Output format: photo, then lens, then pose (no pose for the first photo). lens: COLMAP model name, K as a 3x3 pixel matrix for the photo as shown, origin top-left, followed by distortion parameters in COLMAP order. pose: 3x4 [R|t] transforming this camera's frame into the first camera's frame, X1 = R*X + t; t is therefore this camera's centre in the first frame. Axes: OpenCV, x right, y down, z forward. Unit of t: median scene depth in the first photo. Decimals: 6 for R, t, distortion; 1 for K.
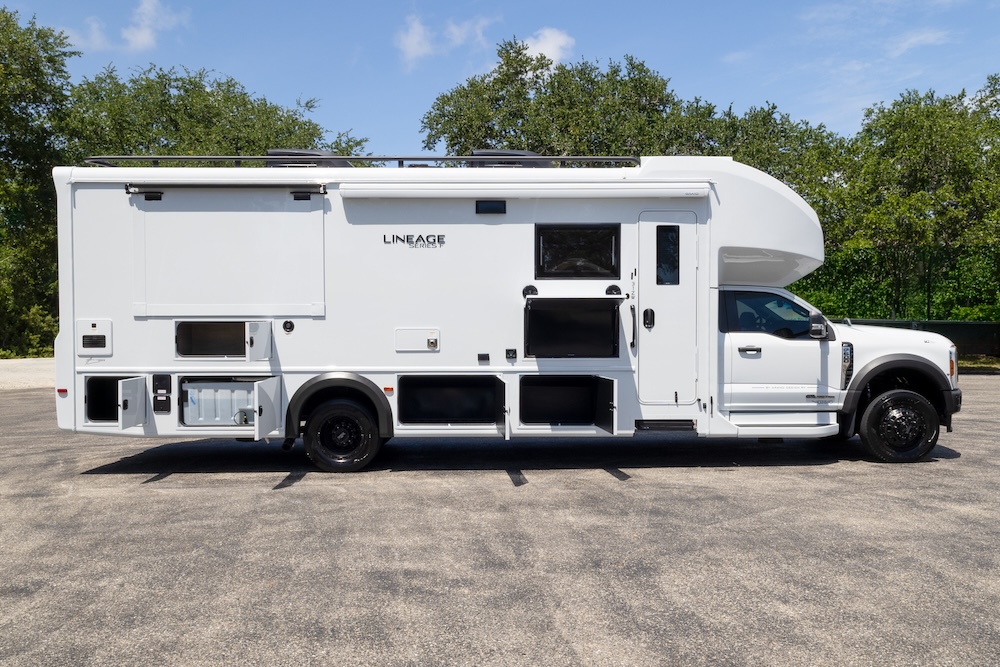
lens RADIAL K [[927.1, 0, 500.0], [0, 927.1, 333.5], [0, 0, 1]] dist [-0.003260, -0.008628]
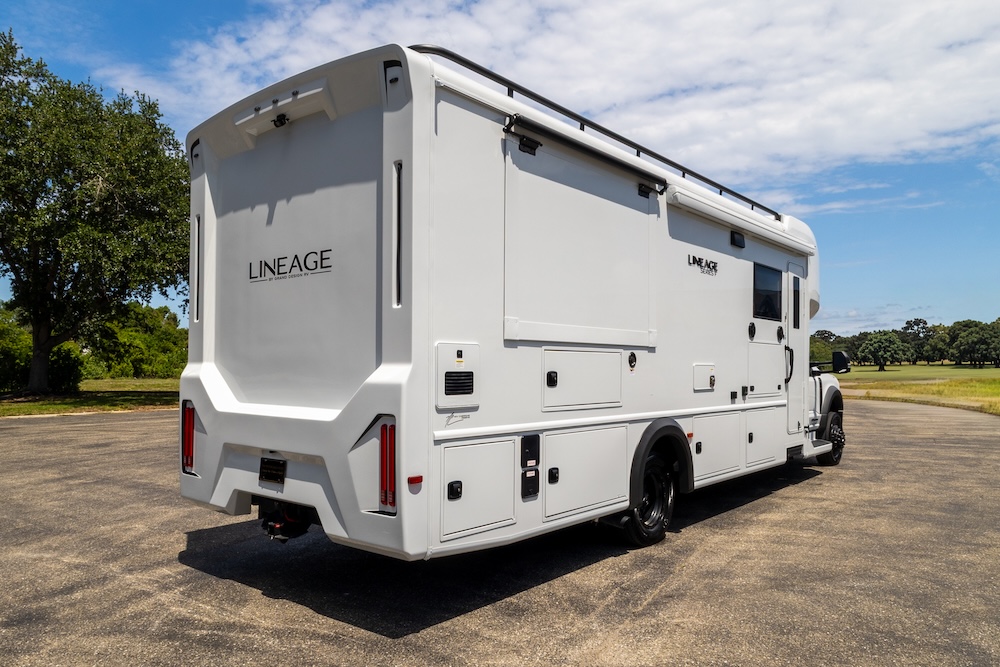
lens RADIAL K [[740.7, 0, 498.7], [0, 740.7, 354.0], [0, 0, 1]] dist [0.038003, -0.061113]
pose [[0.636541, 0.019589, 0.770994, -0.760512], [0.002207, 0.999627, -0.027220, 0.003326], [-0.771240, 0.019028, 0.636260, 0.700846]]
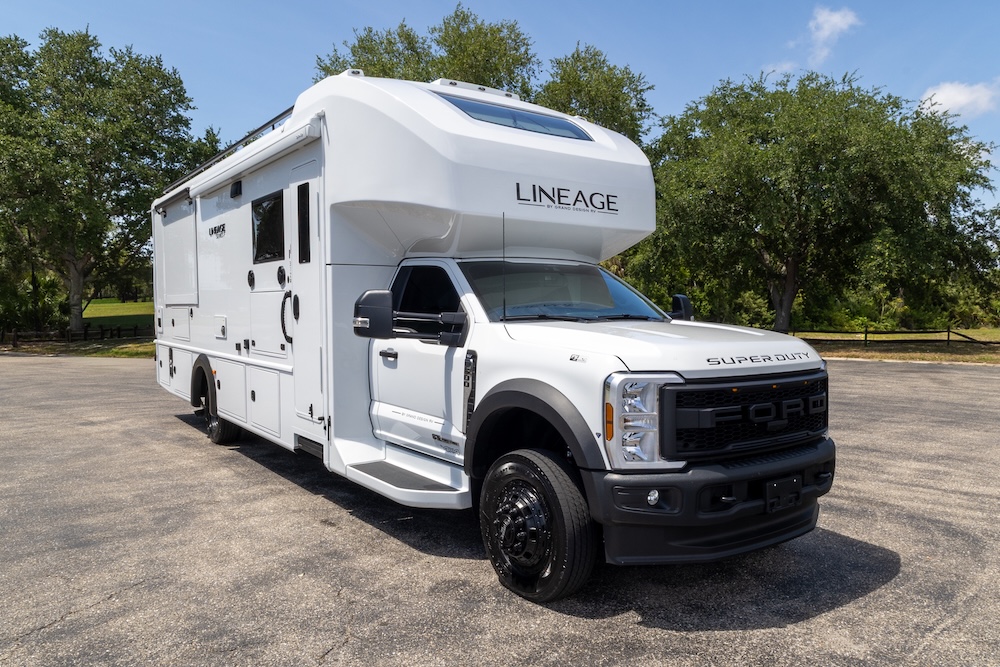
lens RADIAL K [[721.9, 0, 500.0], [0, 721.9, 333.5], [0, 0, 1]] dist [0.036714, -0.052780]
pose [[0.578060, 0.032130, -0.815361, 0.766678], [-0.015460, 0.999476, 0.028425, -0.014013], [0.815848, -0.003826, 0.578254, 0.788426]]
